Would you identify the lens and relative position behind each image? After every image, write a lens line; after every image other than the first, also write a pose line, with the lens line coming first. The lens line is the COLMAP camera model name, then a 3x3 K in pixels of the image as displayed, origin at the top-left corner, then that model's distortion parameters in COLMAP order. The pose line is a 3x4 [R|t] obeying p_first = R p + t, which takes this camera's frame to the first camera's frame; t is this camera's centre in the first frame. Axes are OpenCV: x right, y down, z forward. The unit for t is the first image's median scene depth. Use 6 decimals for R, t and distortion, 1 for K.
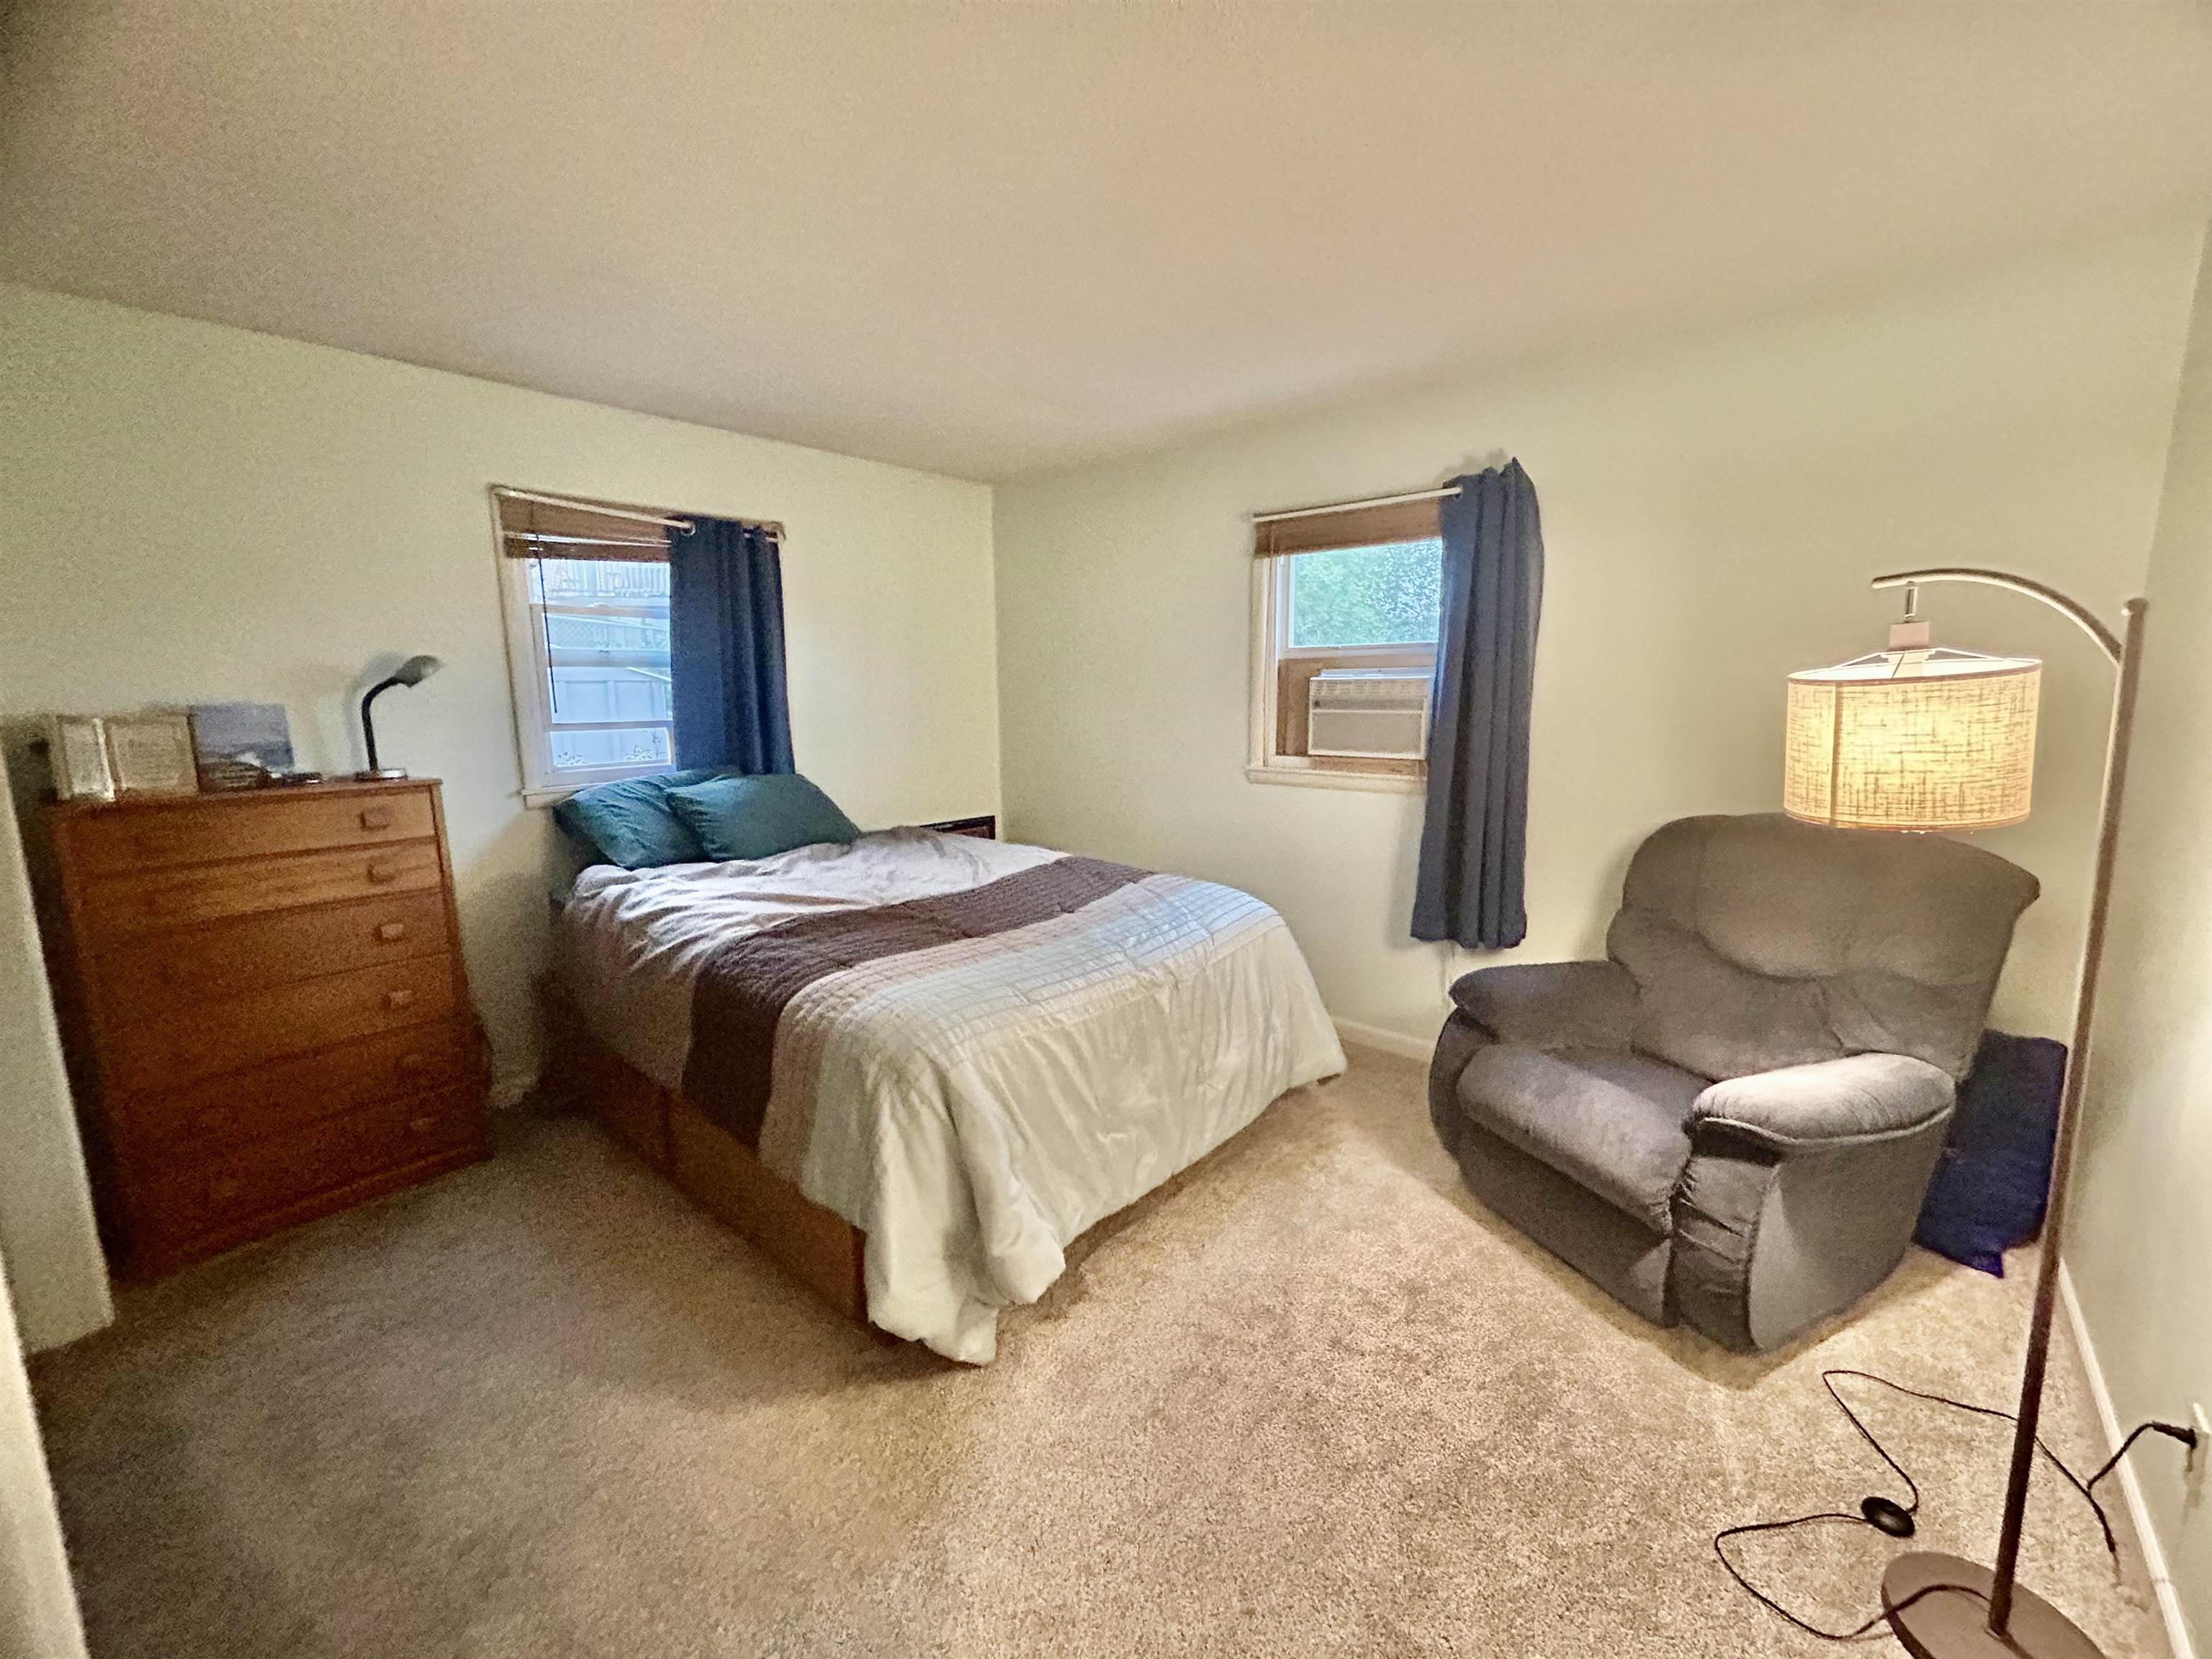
lens RADIAL K [[892.0, 0, 1103.9], [0, 892.0, 826.6], [0, 0, 1]] dist [-0.000175, 0.000238]
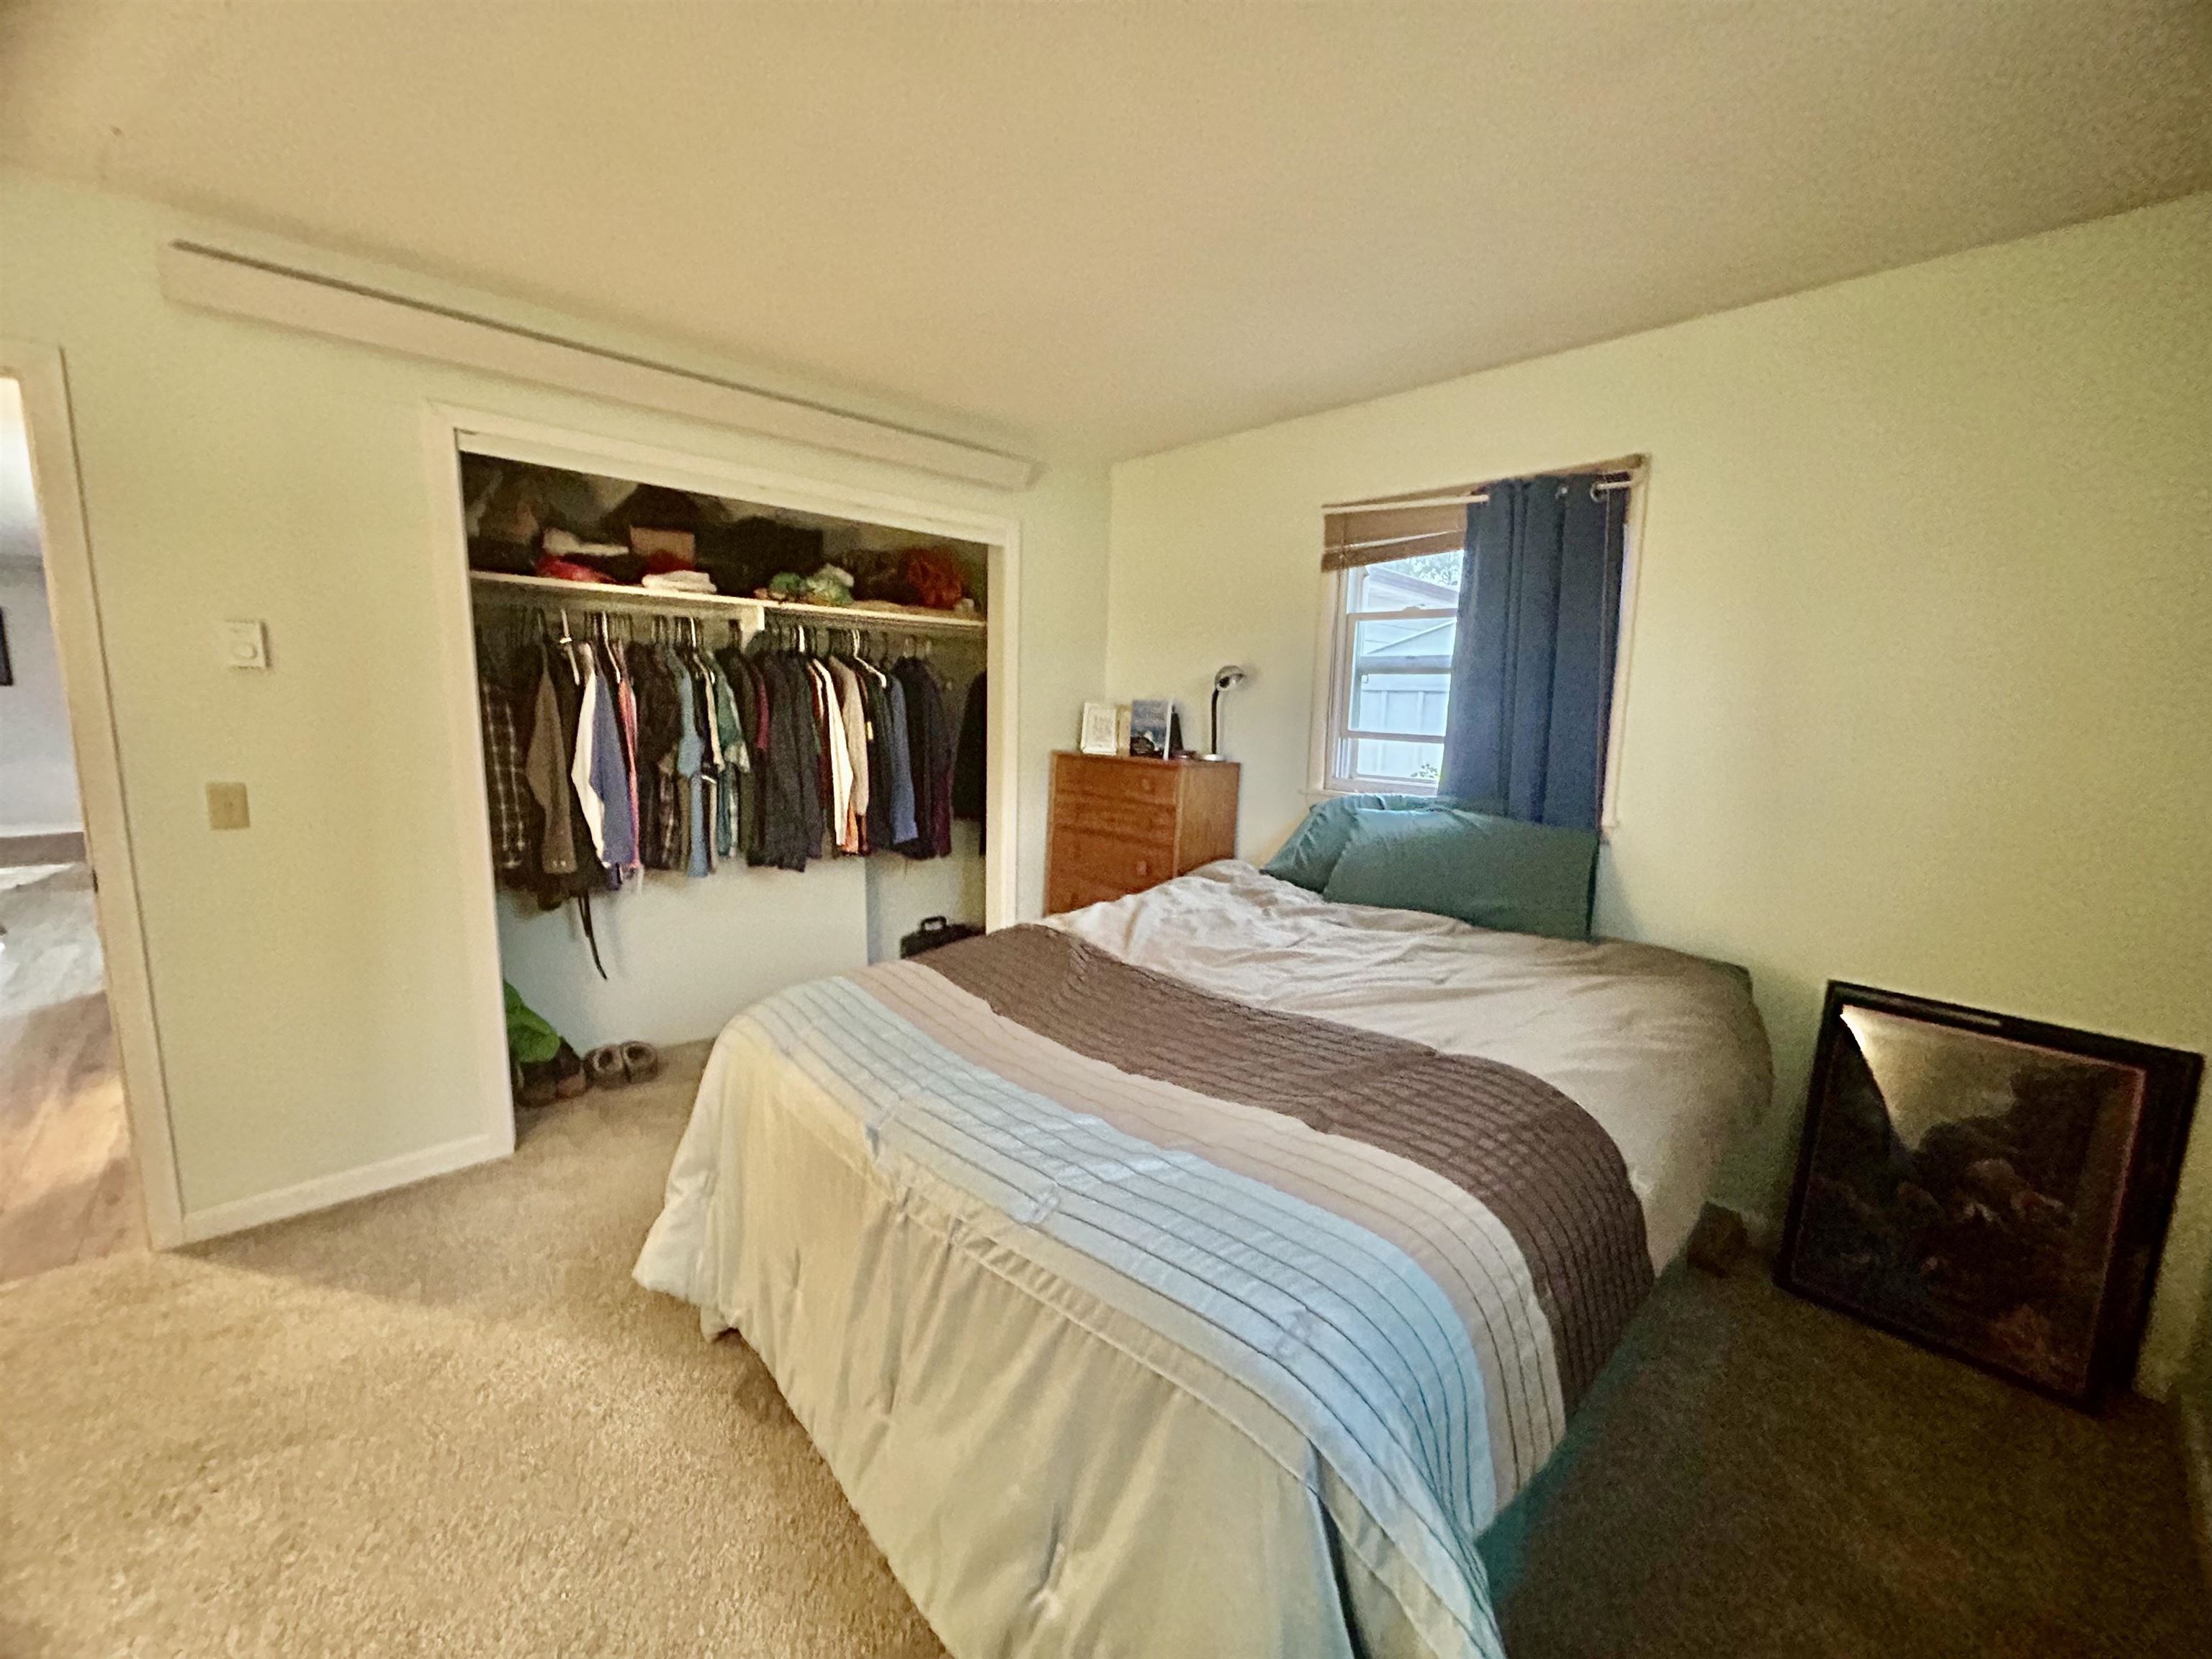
lens RADIAL K [[892.0, 0, 1103.9], [0, 892.0, 826.6], [0, 0, 1]] dist [-0.000175, 0.000238]
pose [[-0.077083, 0.155638, -0.984802, 0.421054], [-0.175169, 0.970263, 0.167051, -0.126420], [0.981516, 0.185384, -0.047528, 0.781230]]
